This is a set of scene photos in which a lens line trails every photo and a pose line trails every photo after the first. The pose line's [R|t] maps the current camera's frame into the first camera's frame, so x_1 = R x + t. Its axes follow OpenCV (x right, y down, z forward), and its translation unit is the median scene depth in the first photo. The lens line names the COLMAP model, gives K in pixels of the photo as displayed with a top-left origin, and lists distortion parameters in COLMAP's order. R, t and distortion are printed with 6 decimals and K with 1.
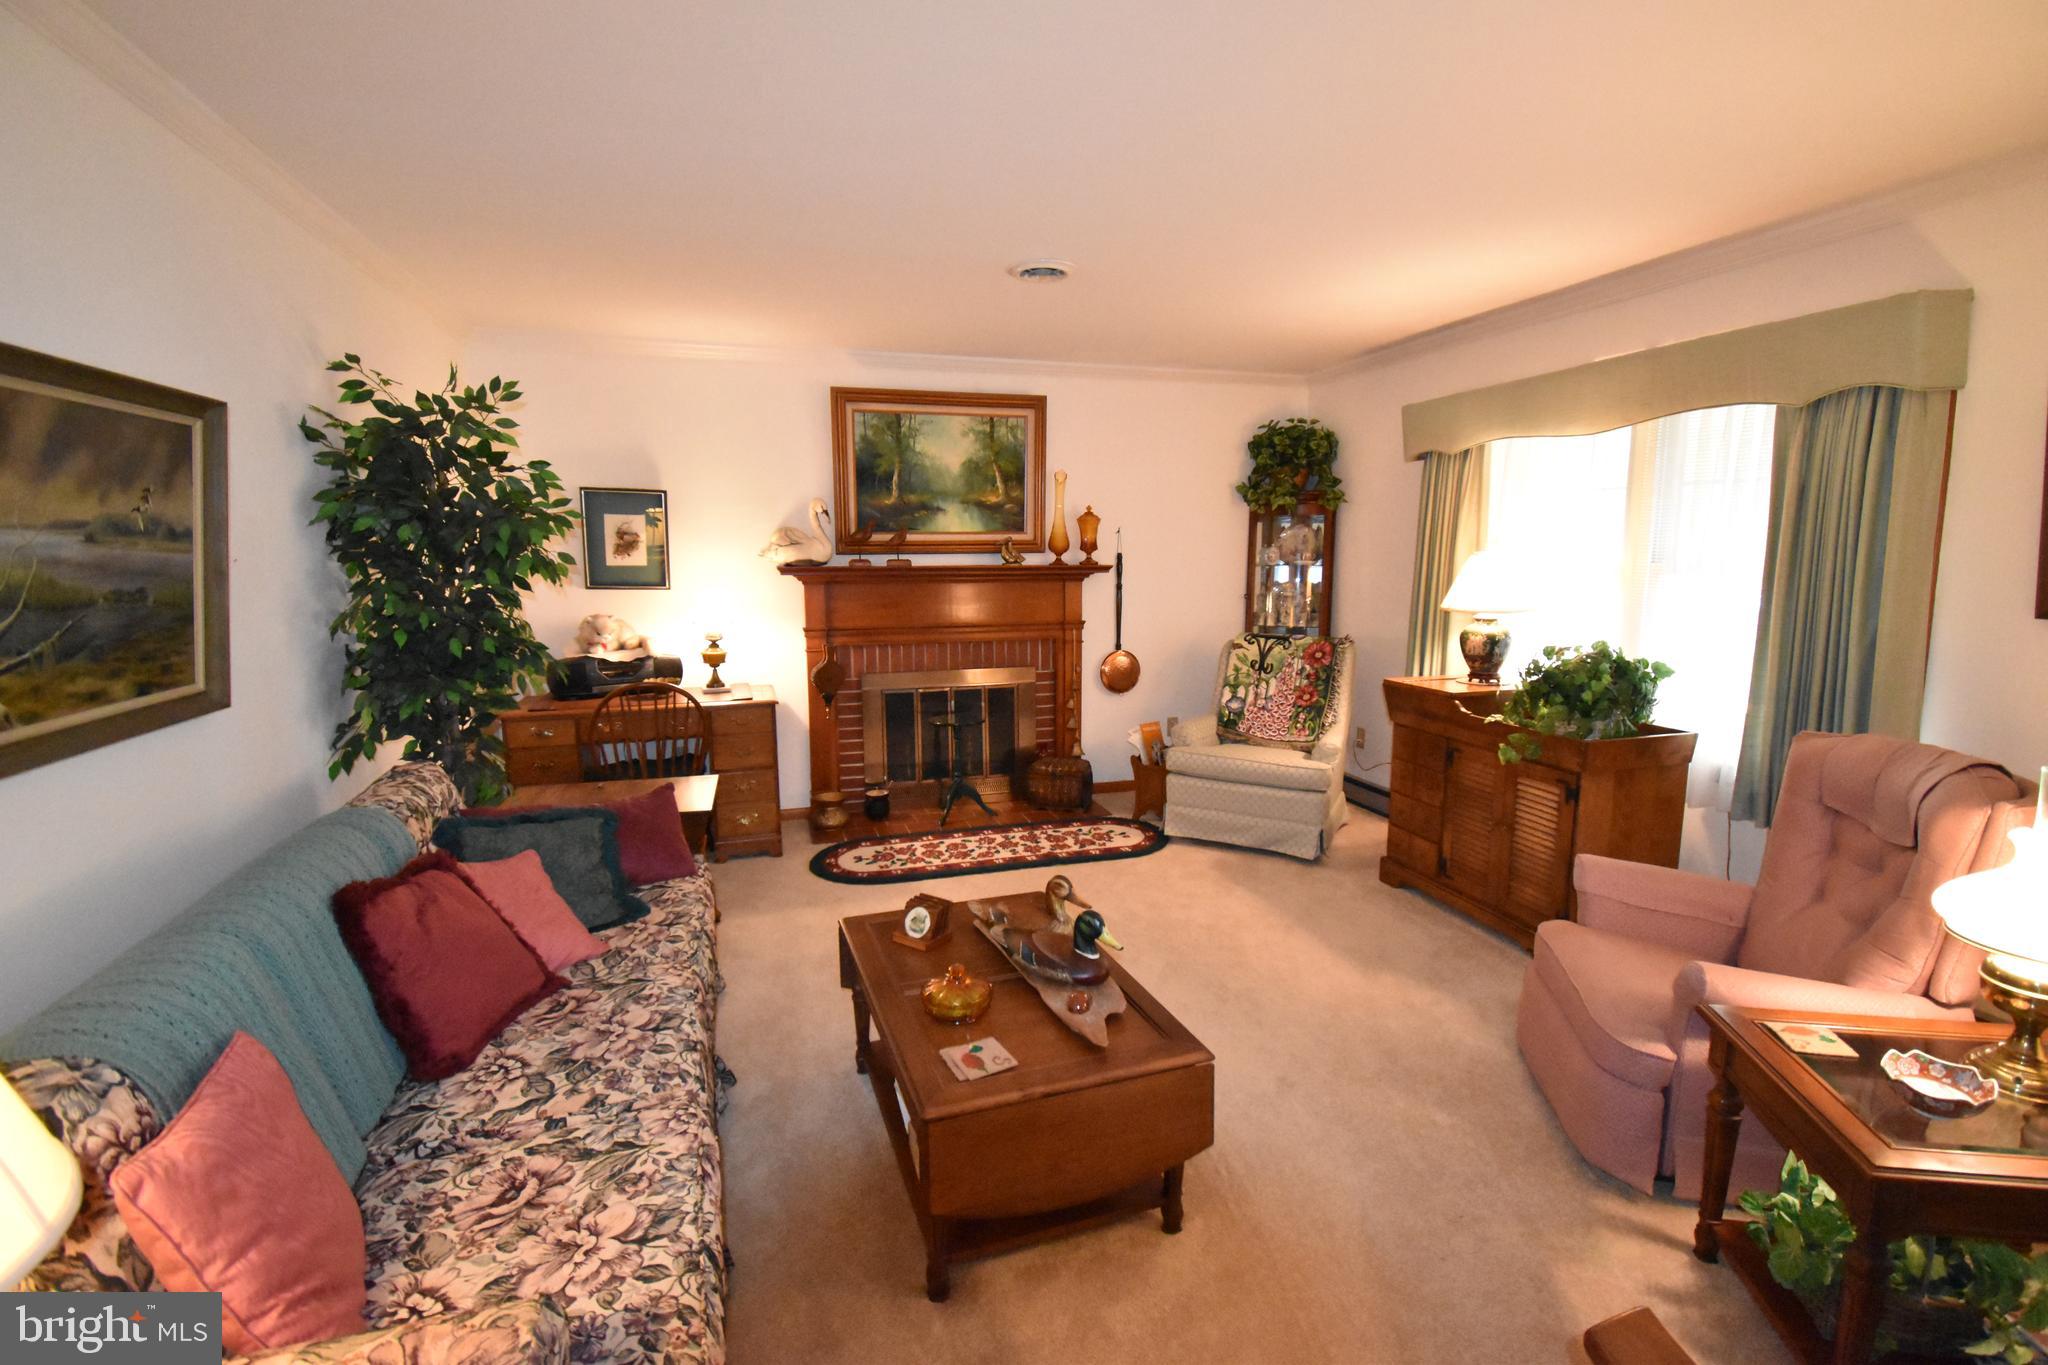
lens RADIAL K [[919.2, 0, 1028.5], [0, 919.2, 679.8], [0, 0, 1]] dist [0.026271, -0.028483]
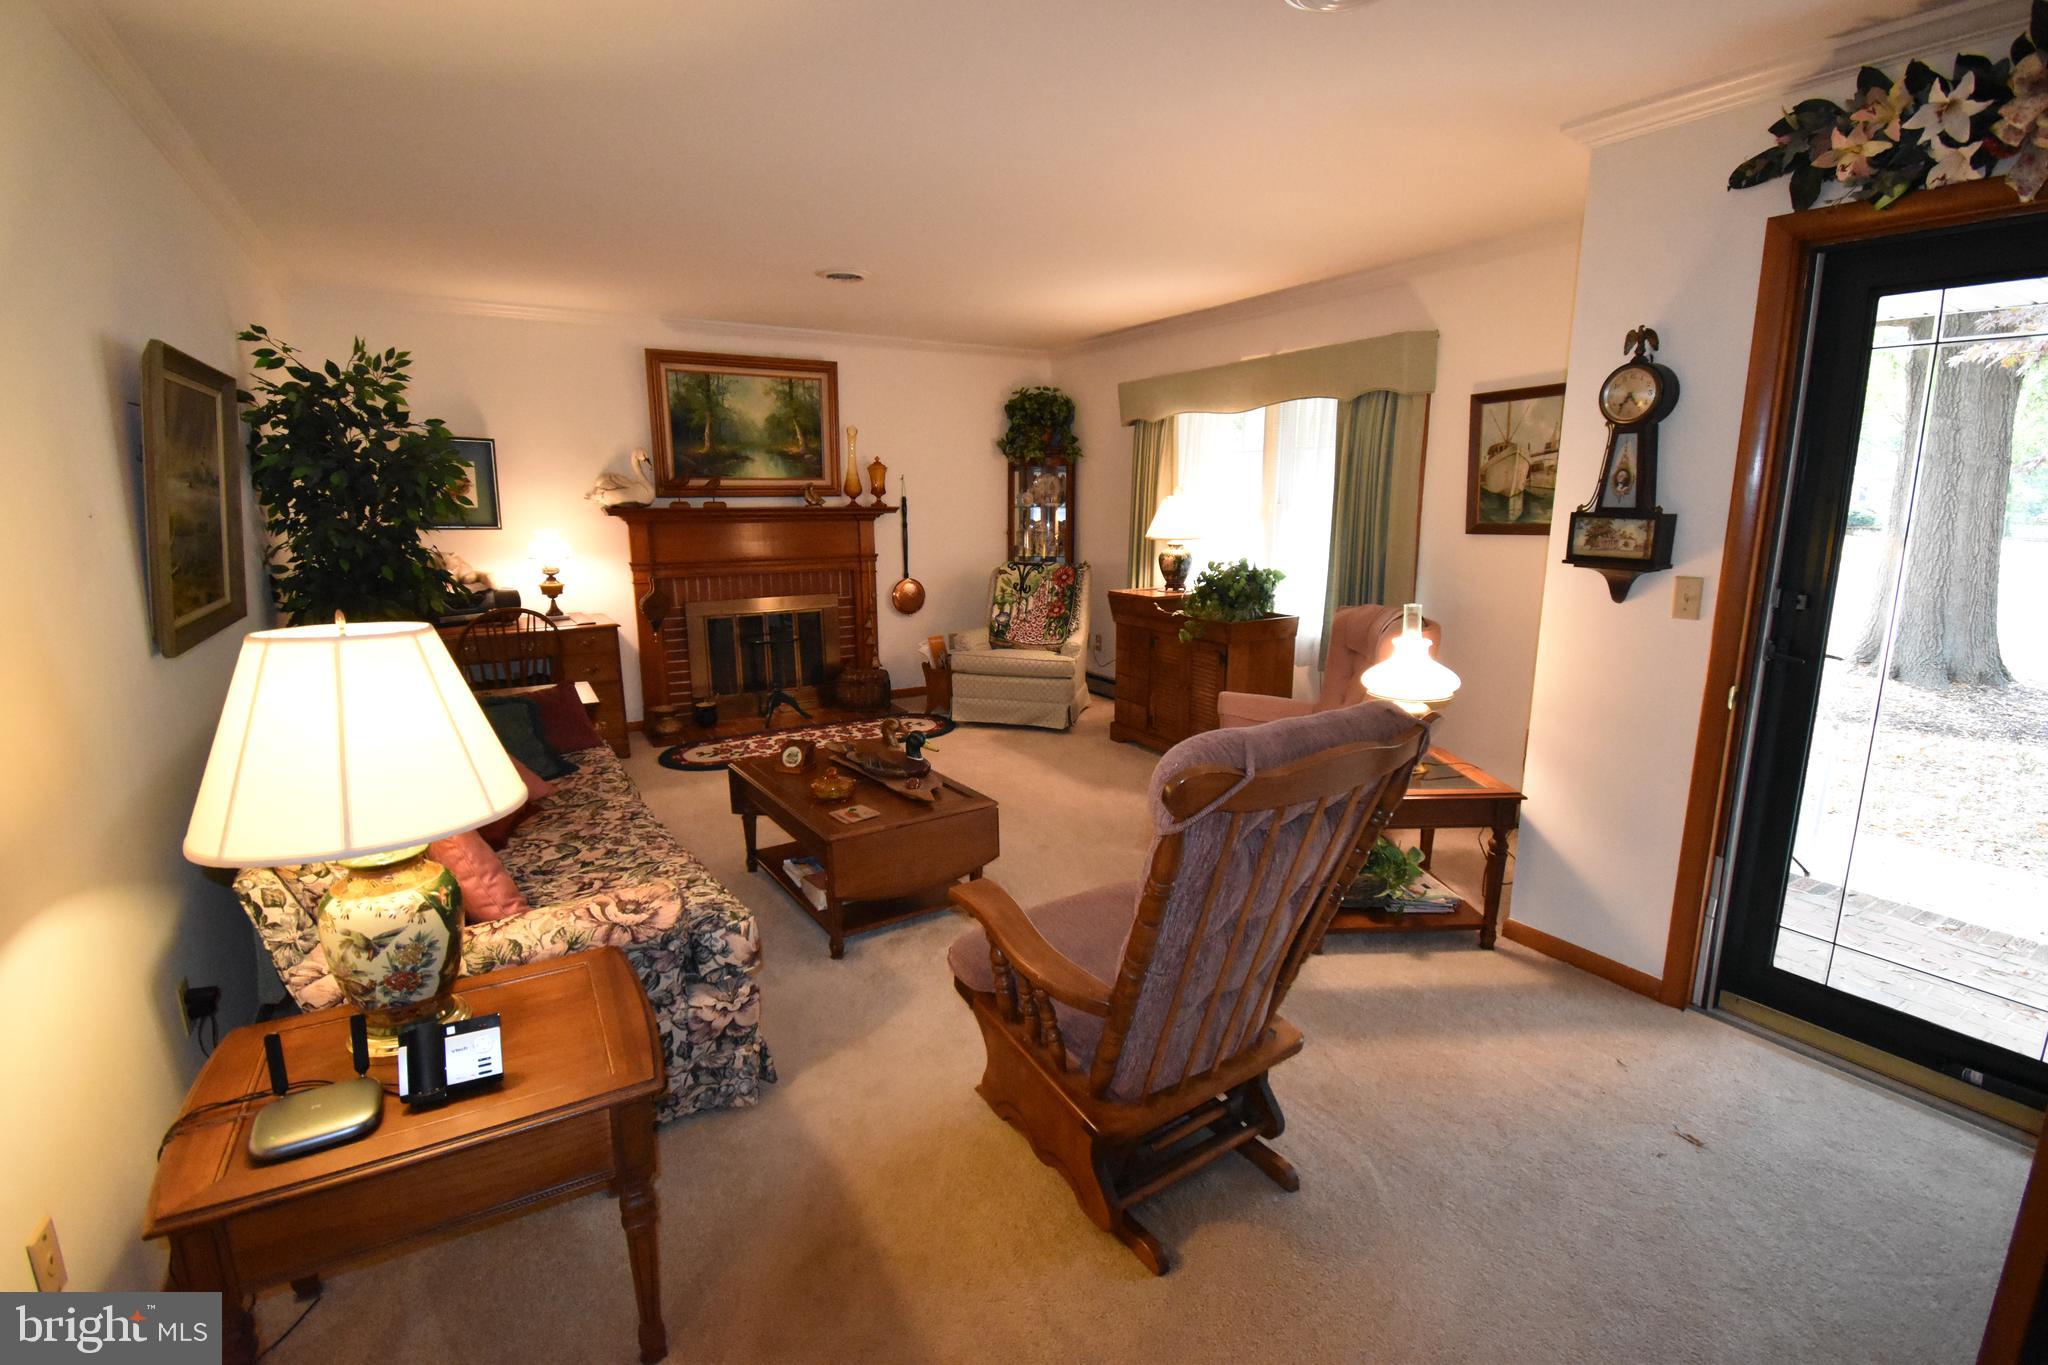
lens RADIAL K [[919.2, 0, 1028.5], [0, 919.2, 679.8], [0, 0, 1]] dist [0.026271, -0.028483]
pose [[0.968299, -0.048818, 0.244978, -0.056021], [0.034284, 0.997409, 0.063251, 0.033790], [-0.247430, -0.052847, 0.967463, -0.240984]]
